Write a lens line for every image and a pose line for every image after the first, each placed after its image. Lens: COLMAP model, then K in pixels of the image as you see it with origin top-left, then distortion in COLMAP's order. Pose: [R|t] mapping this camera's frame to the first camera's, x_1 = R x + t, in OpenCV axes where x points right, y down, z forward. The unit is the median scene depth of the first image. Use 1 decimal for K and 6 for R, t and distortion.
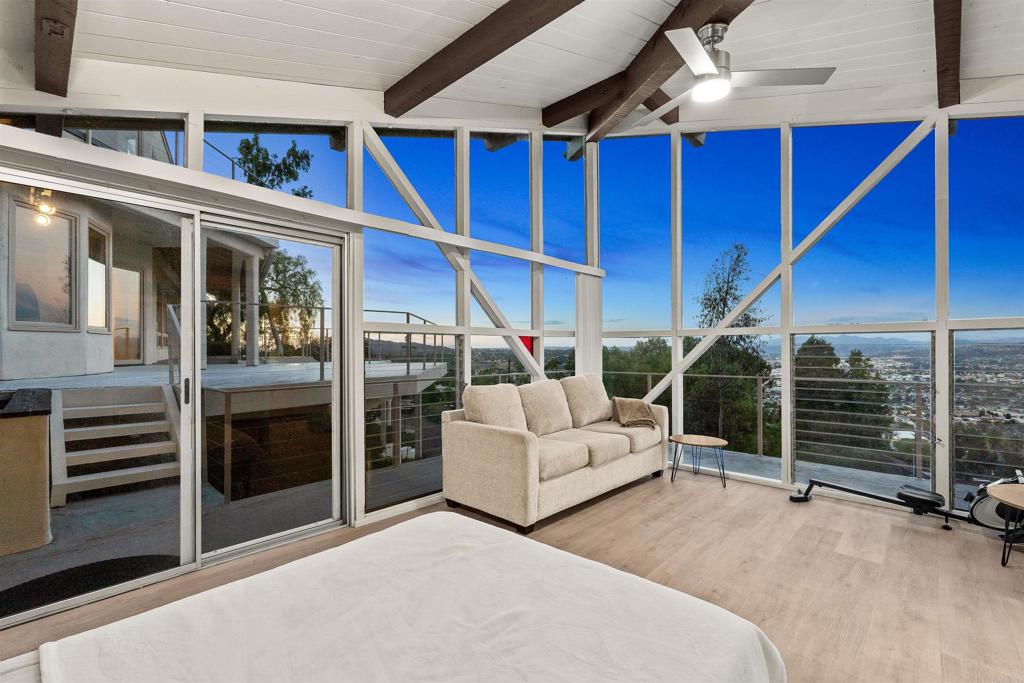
lens RADIAL K [[455.4, 0, 516.9], [0, 455.4, 342.3], [0, 0, 1]] dist [0.000543, 0.000016]
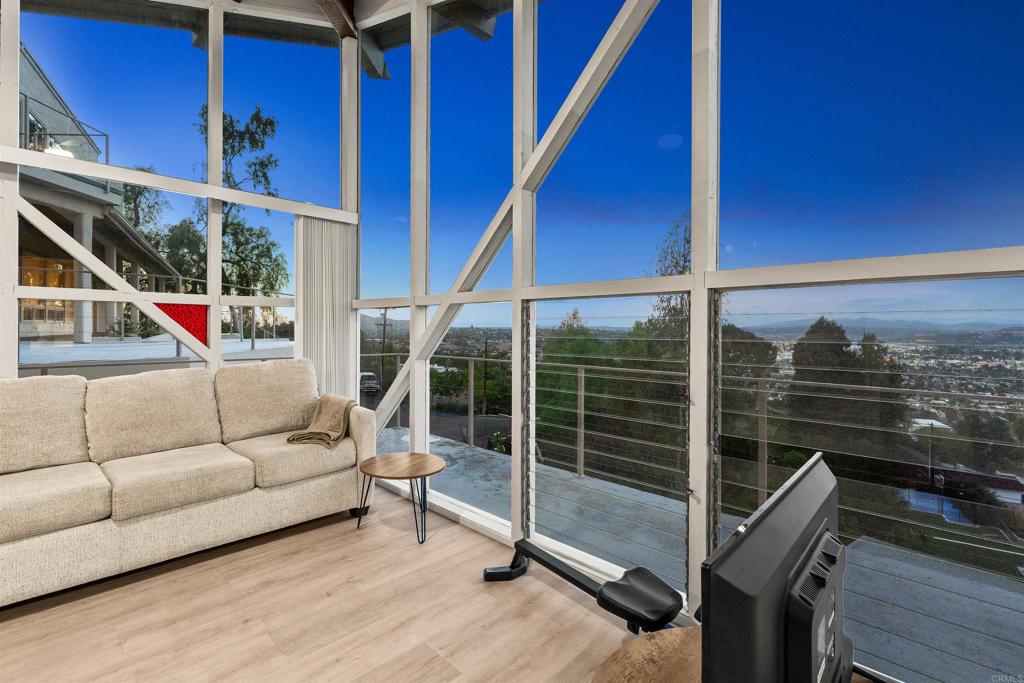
lens RADIAL K [[466.2, 0, 512.9], [0, 466.2, 320.2], [0, 0, 1]] dist [0.000936, 0.000370]
pose [[0.999681, 0.010015, -0.023175, 0.585998], [-0.010076, 0.999946, -0.002507, 0.009890], [0.023149, 0.002739, 0.999728, 0.348550]]
